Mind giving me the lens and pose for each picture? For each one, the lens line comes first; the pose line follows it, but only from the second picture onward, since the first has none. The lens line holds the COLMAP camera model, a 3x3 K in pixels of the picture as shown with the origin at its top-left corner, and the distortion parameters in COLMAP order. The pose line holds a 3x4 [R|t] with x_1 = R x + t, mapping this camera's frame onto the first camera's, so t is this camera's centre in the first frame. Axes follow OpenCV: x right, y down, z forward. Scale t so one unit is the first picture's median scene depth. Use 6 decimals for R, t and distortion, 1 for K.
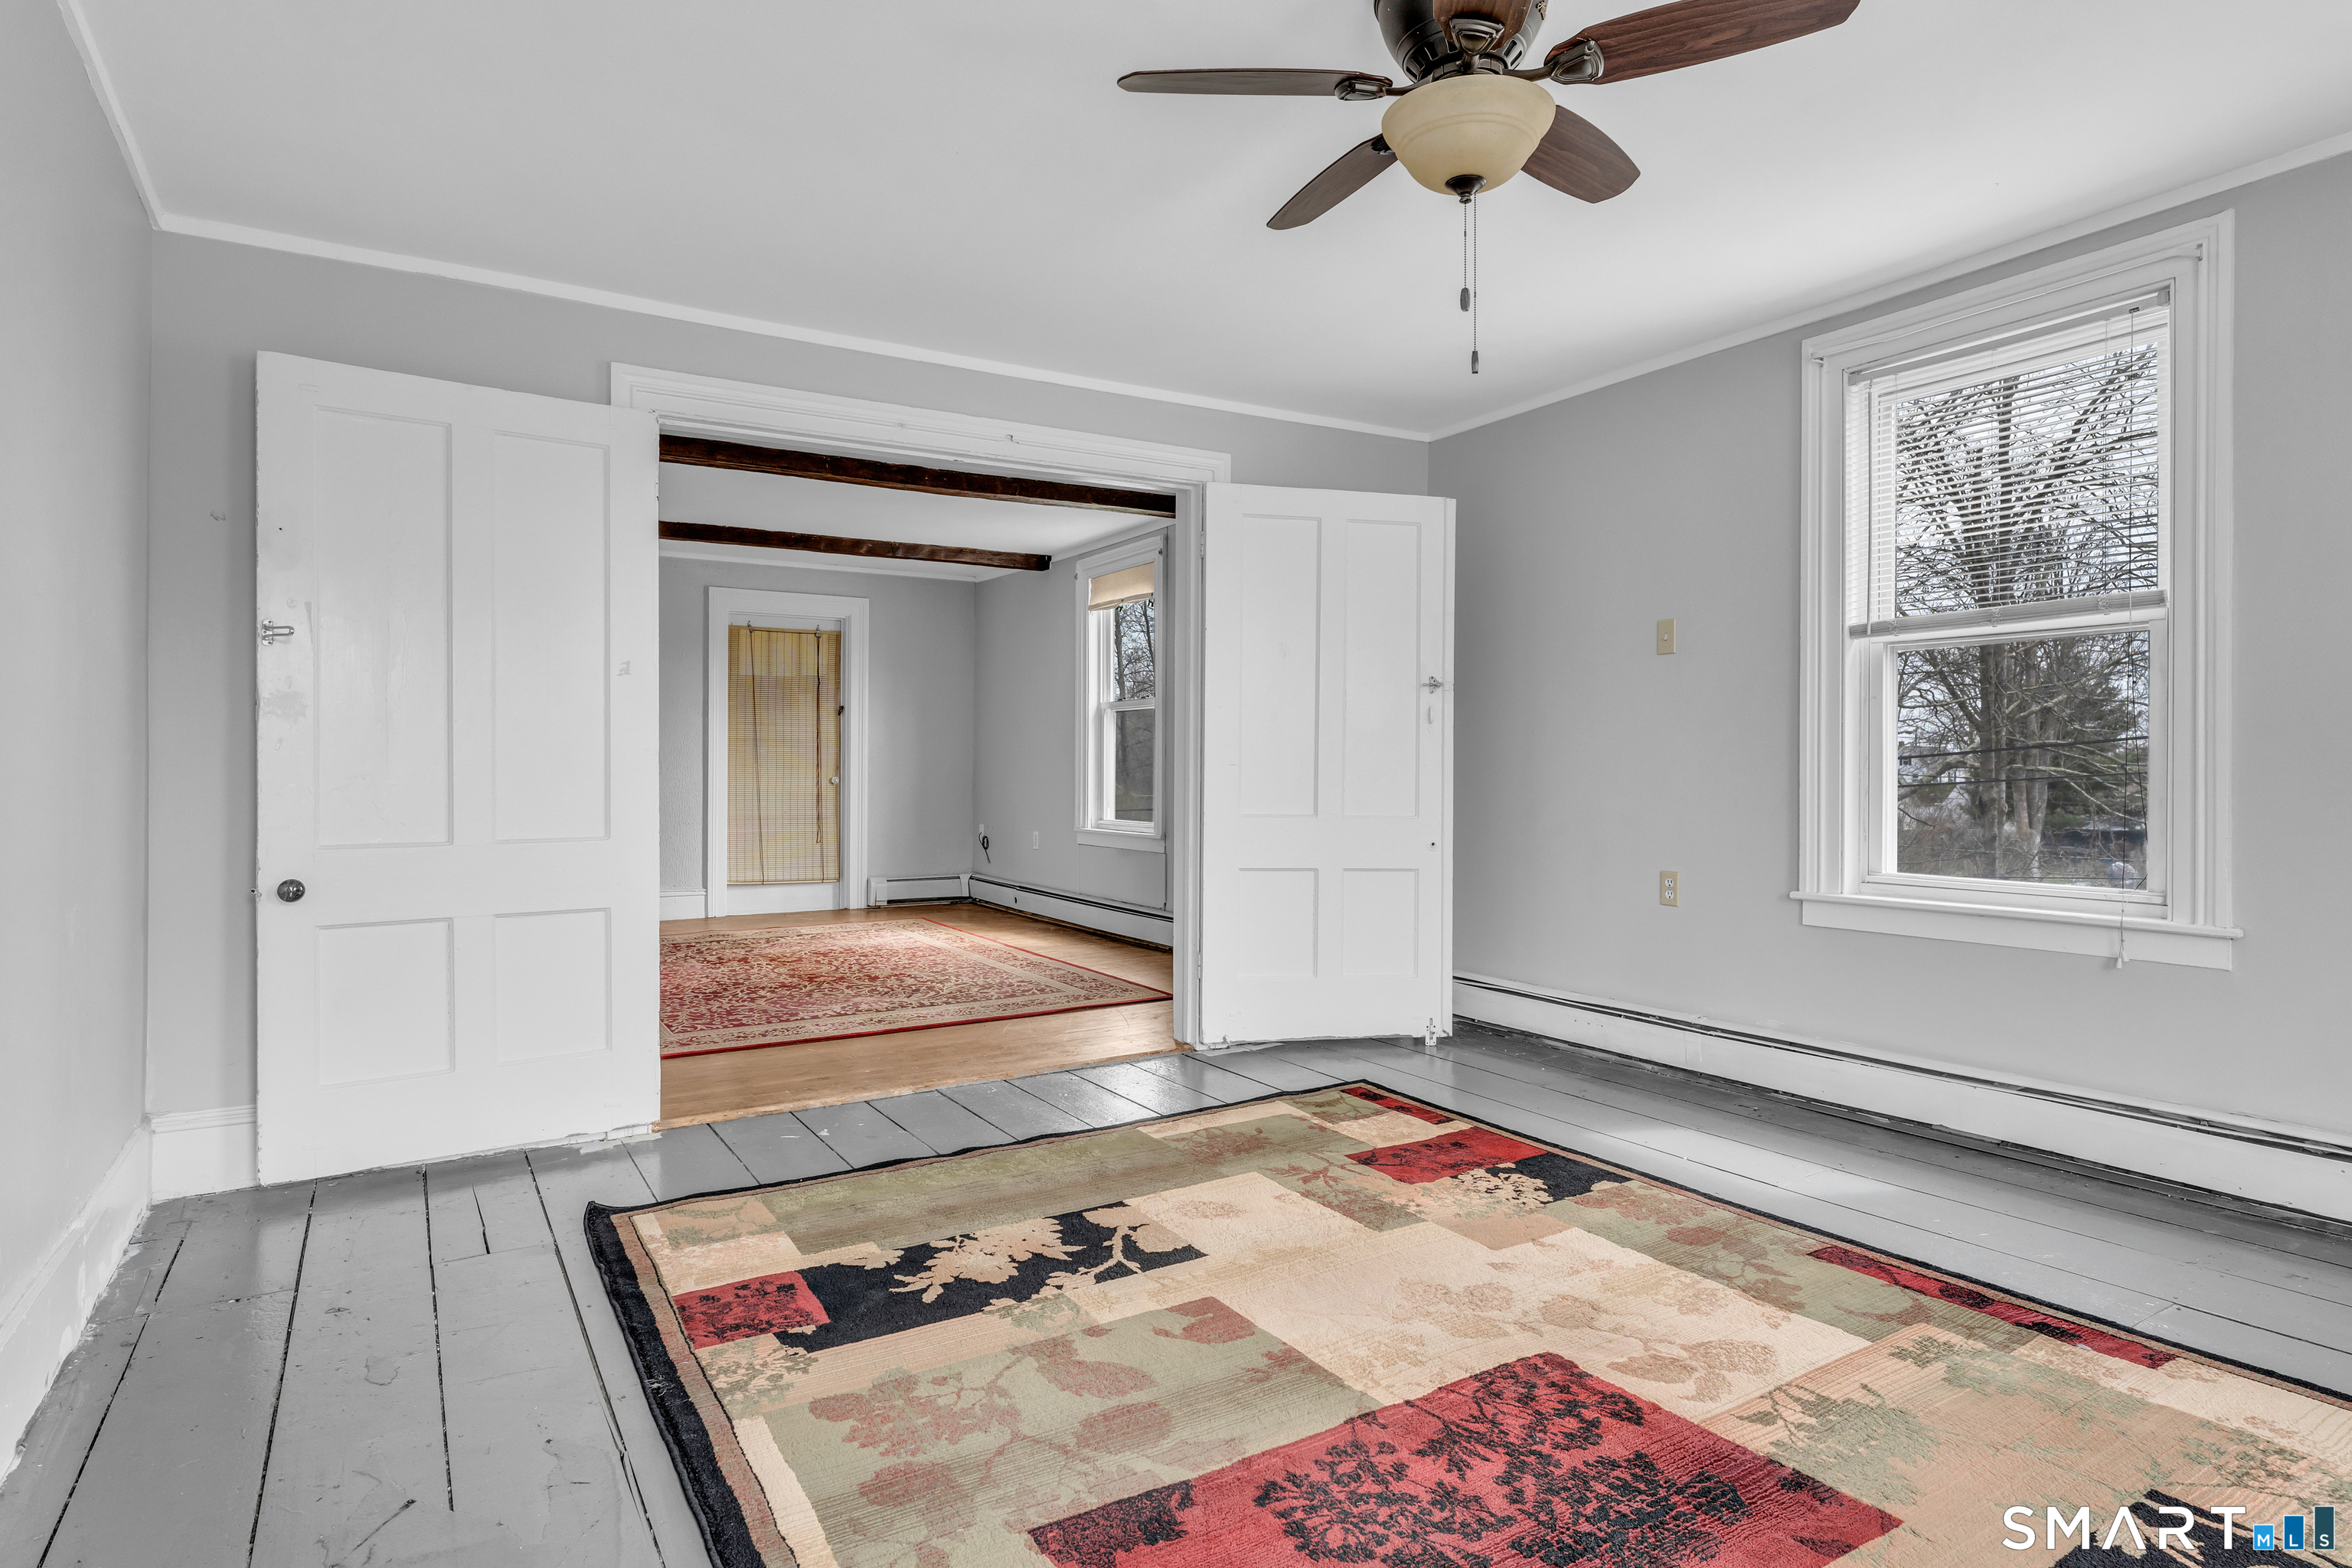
lens RADIAL K [[1409.0, 0, 1176.0], [0, 1409.0, 784.0], [0, 0, 1]] dist [-0.003634, -0.000307]
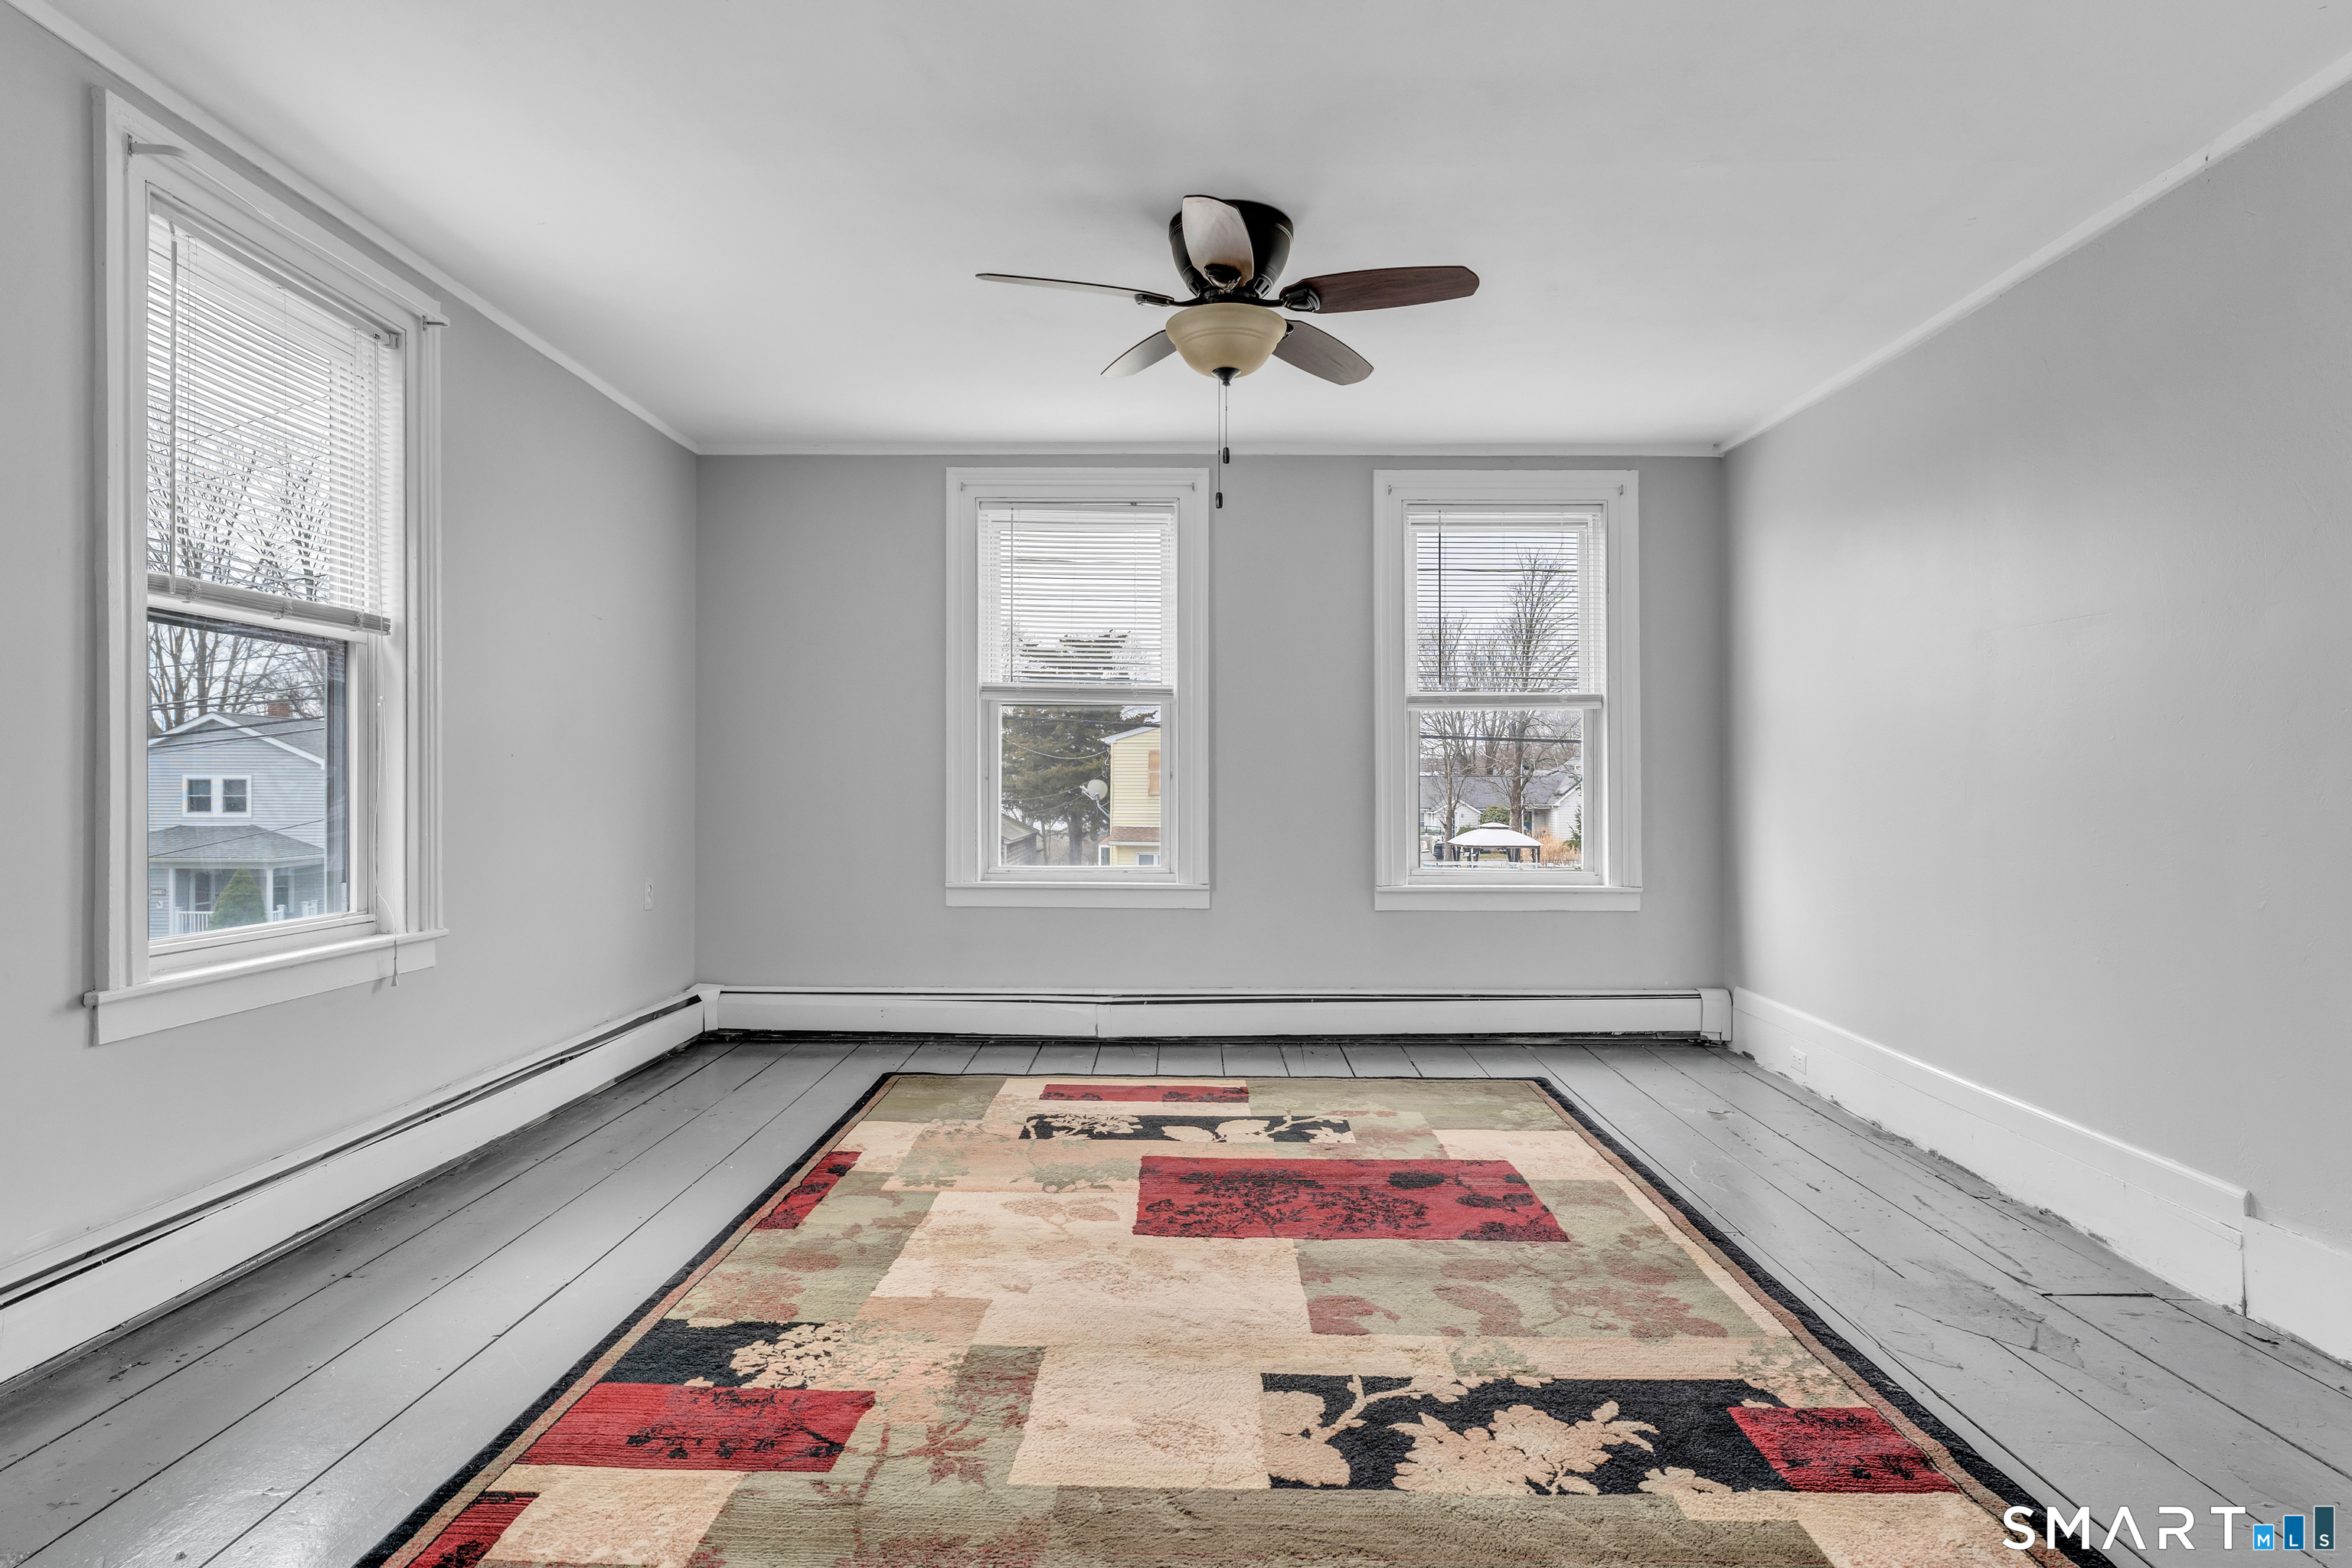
lens RADIAL K [[1344.4, 0, 1176.0], [0, 1344.4, 784.0], [0, 0, 1]] dist [0.000450, 0.000078]
pose [[-0.859598, 0.000887, 0.510969, -0.358009], [0.003706, 0.999983, 0.004499, -0.019697], [-0.510957, 0.005760, -0.859587, 1.793382]]
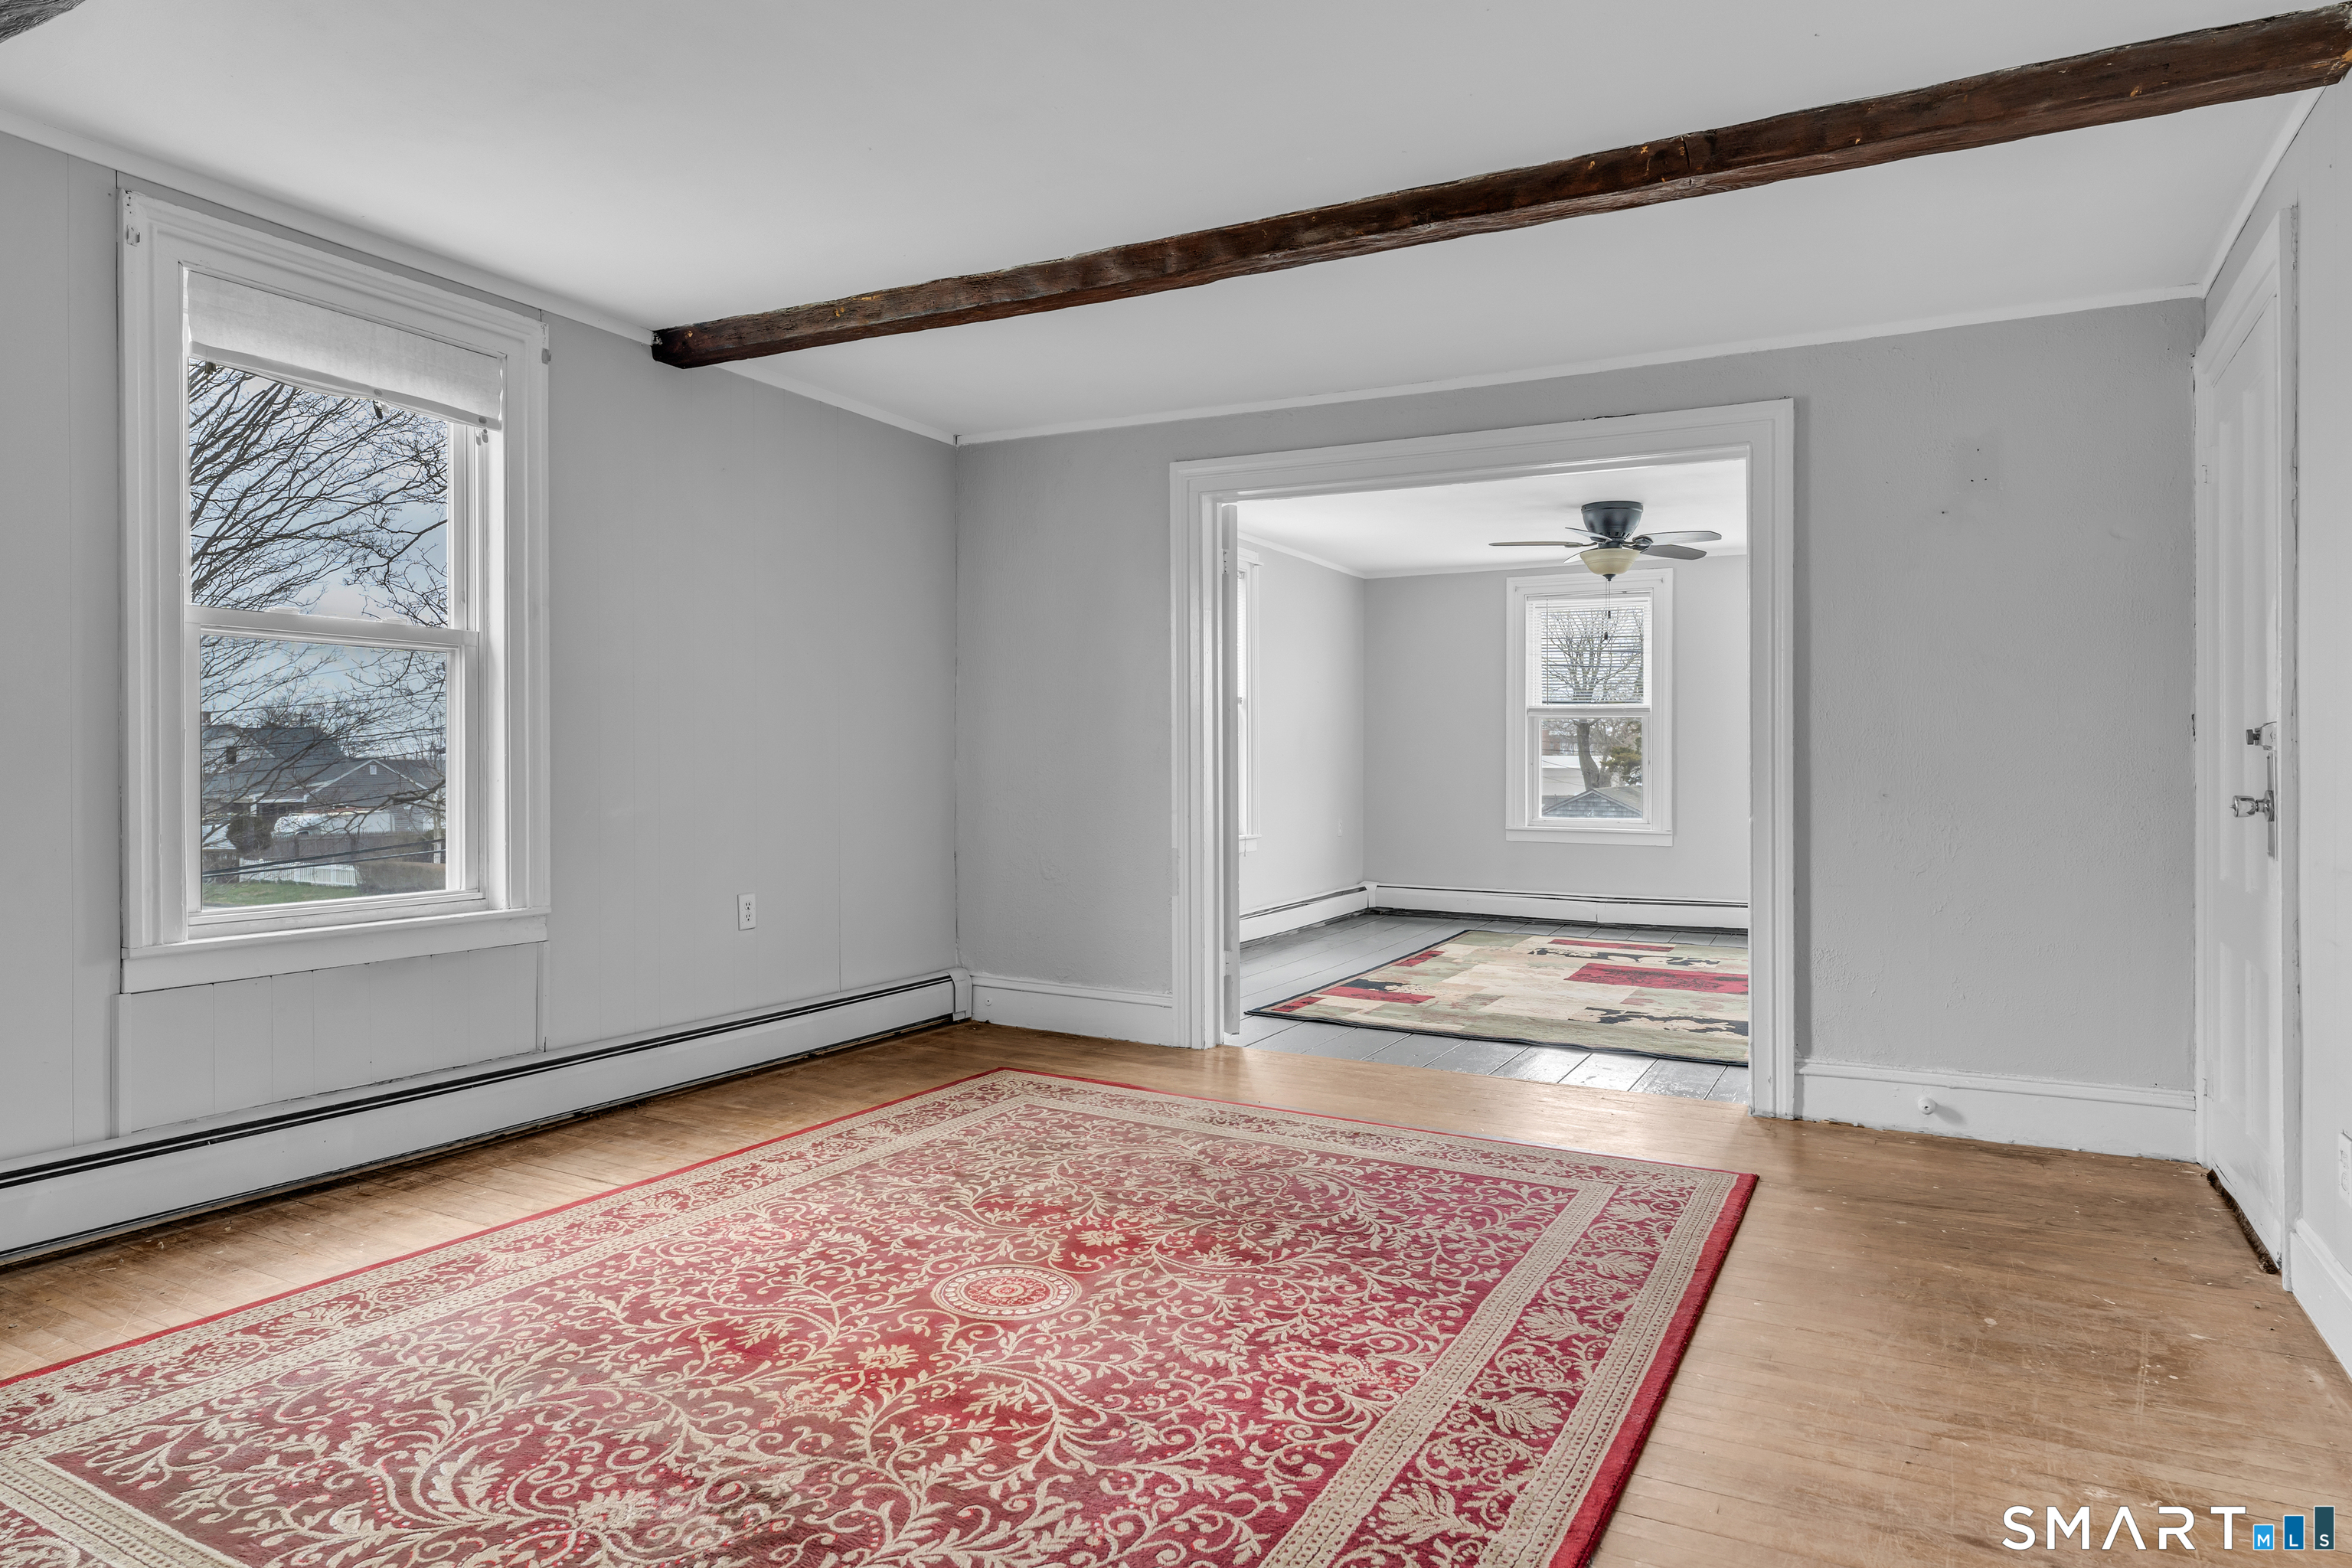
lens RADIAL K [[1409.0, 0, 1176.0], [0, 1409.0, 784.0], [0, 0, 1]] dist [-0.003634, -0.000307]
pose [[-0.541827, -0.012656, 0.840395, -1.475064], [0.008419, 0.999755, 0.020485, -0.048313], [-0.840448, 0.018175, -0.541587, 2.778122]]
